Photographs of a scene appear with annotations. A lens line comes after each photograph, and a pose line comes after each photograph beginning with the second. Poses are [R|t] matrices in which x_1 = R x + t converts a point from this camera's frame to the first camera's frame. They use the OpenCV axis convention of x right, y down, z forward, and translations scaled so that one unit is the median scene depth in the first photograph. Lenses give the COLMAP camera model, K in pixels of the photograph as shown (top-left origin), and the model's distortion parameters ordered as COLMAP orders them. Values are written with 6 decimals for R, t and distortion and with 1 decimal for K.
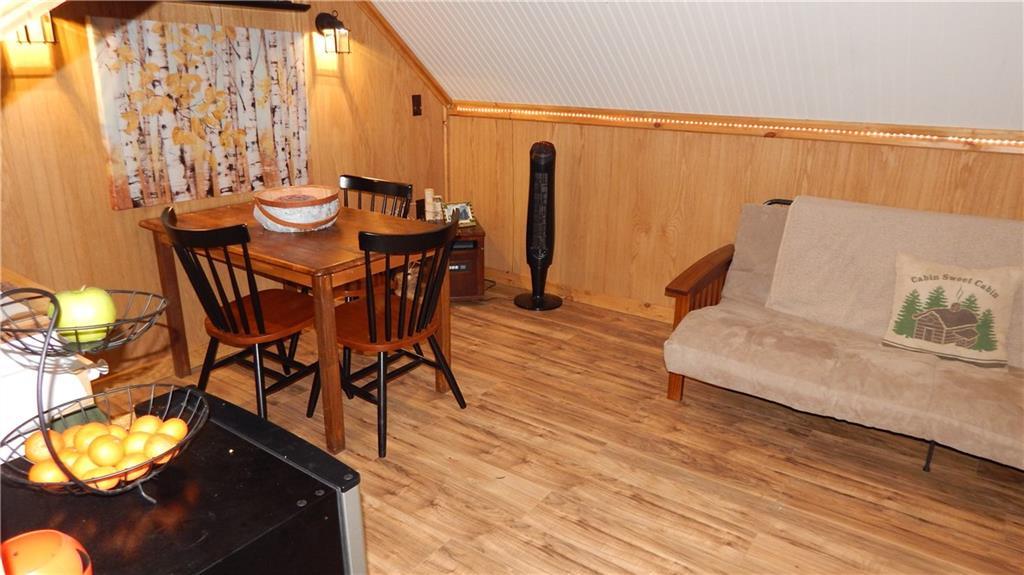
lens RADIAL K [[686.2, 0, 514.6], [0, 686.2, 285.3], [0, 0, 1]] dist [0.008831, -0.003643]
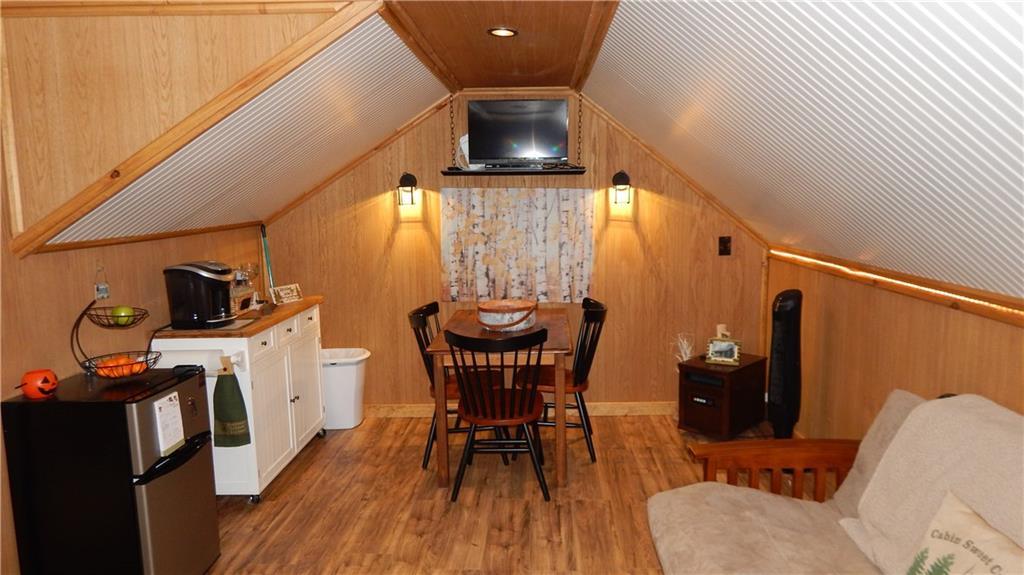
lens RADIAL K [[686.2, 0, 515.9], [0, 686.2, 292.0], [0, 0, 1]] dist [0.008831, -0.003643]
pose [[0.535936, 0.097445, -0.838616, 0.774089], [-0.241443, 0.969521, -0.041644, -0.093699], [0.808998, 0.224797, 0.543129, 0.231940]]
